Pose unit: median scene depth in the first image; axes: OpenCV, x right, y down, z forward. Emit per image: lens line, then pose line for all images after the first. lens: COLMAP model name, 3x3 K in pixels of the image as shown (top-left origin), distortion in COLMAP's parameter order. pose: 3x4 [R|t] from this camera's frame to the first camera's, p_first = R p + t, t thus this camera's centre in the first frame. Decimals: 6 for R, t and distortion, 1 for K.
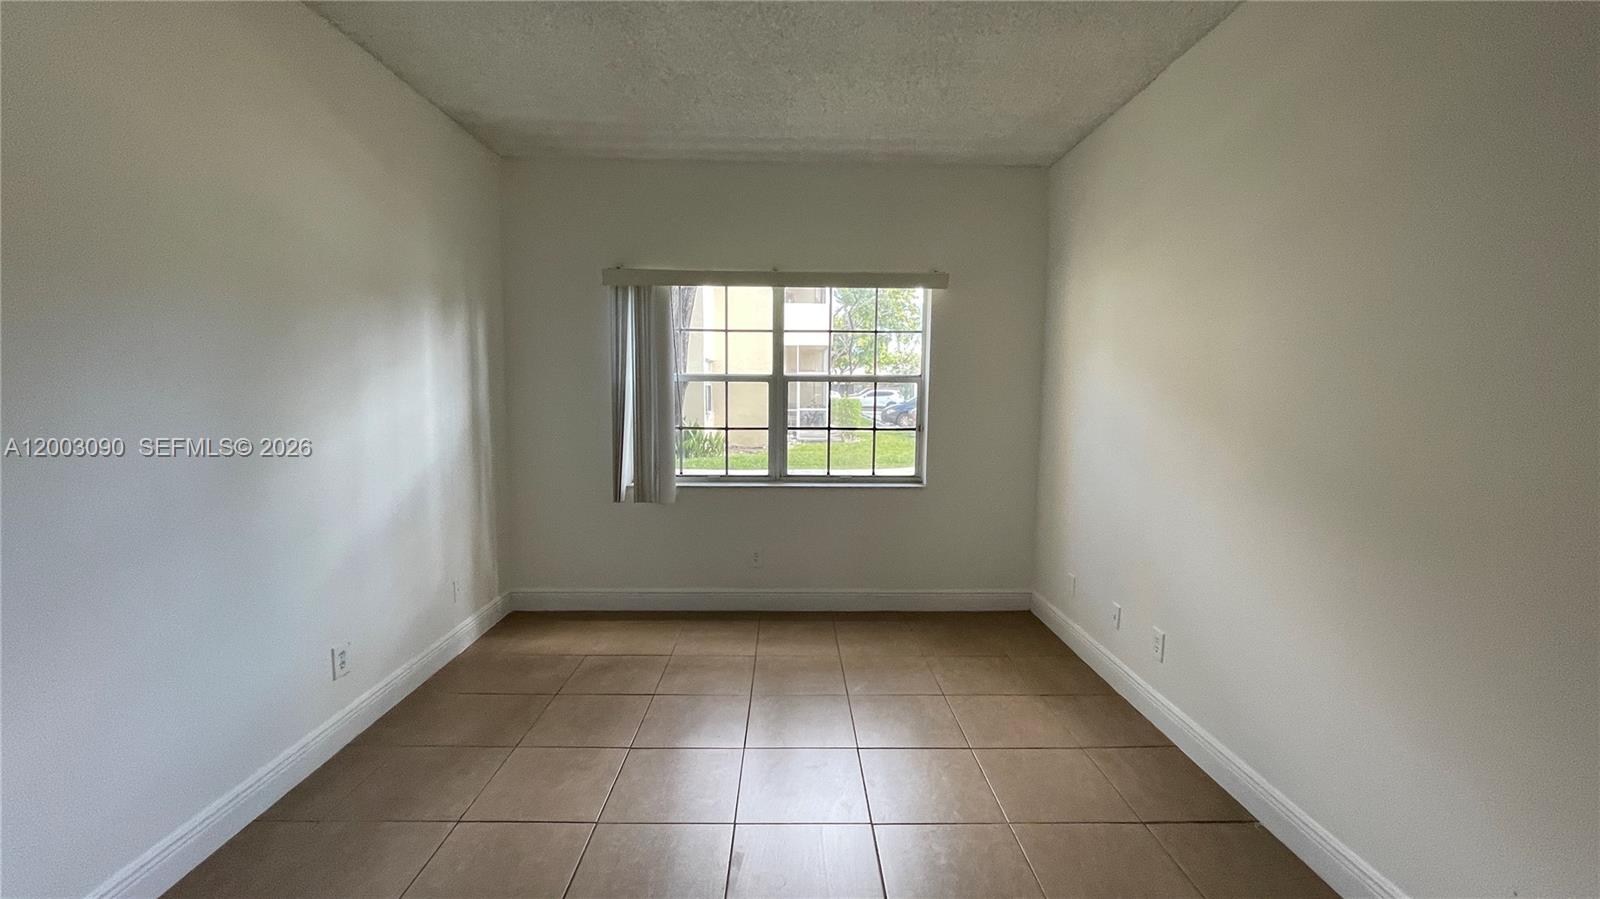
lens RADIAL K [[649.2, 0, 803.6], [0, 649.2, 443.6], [0, 0, 1]] dist [0.002905, 0.000237]
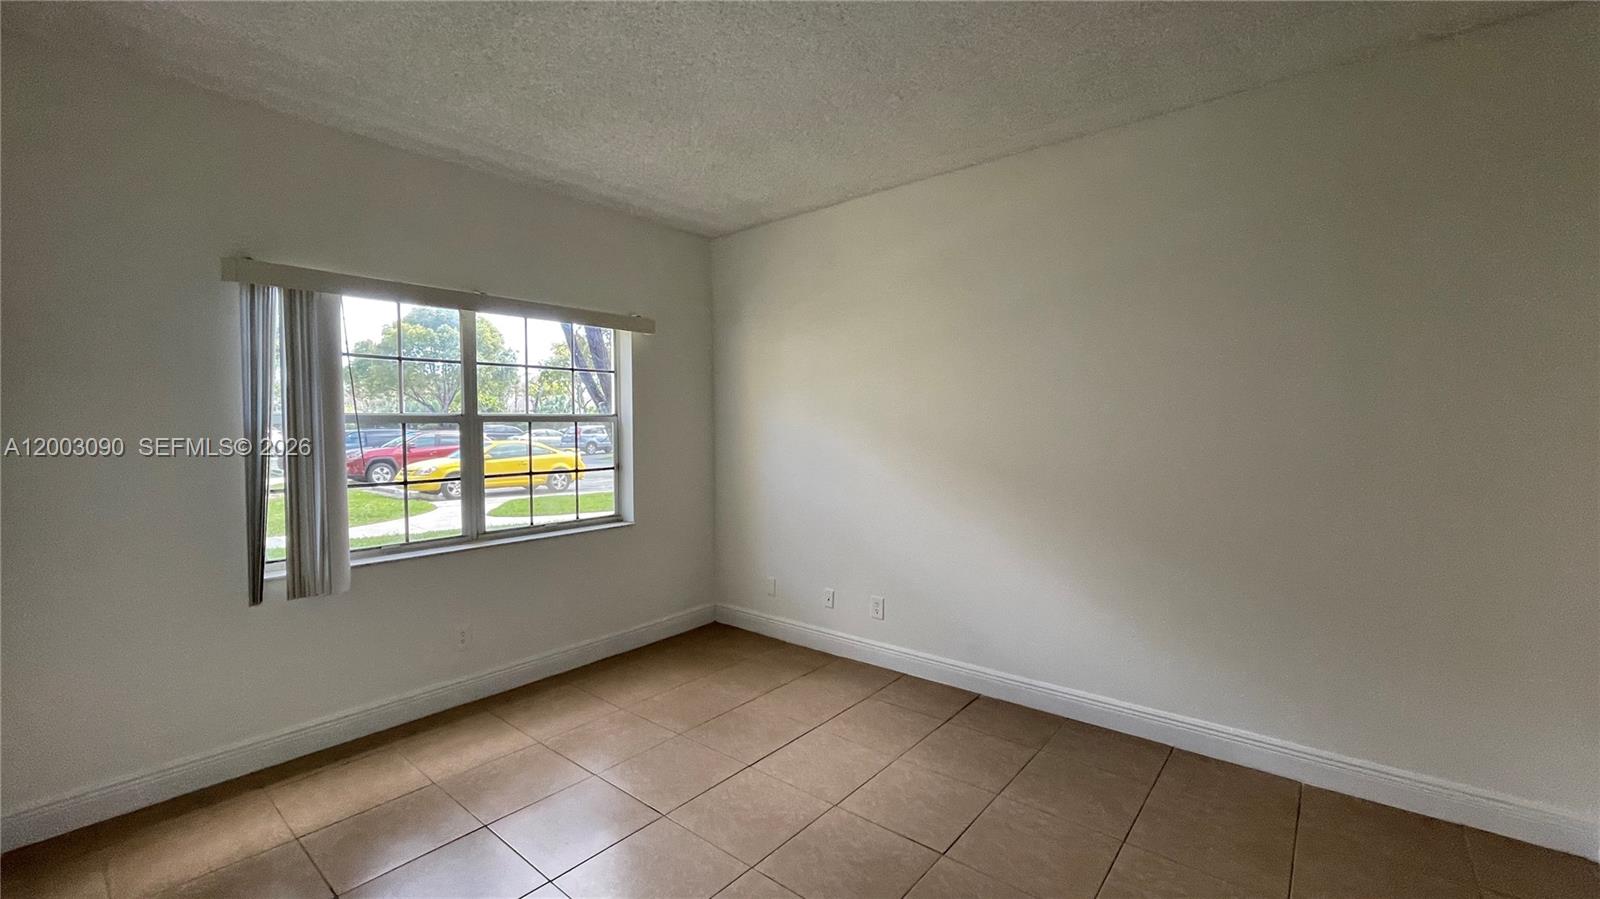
lens RADIAL K [[649.2, 0, 806.3], [0, 649.2, 442.3], [0, 0, 1]] dist [0.002905, 0.000237]
pose [[0.655640, -0.035259, 0.754250, -0.410285], [0.079050, 0.996625, -0.022126, -0.017299], [-0.750924, 0.074130, 0.656214, 0.122649]]
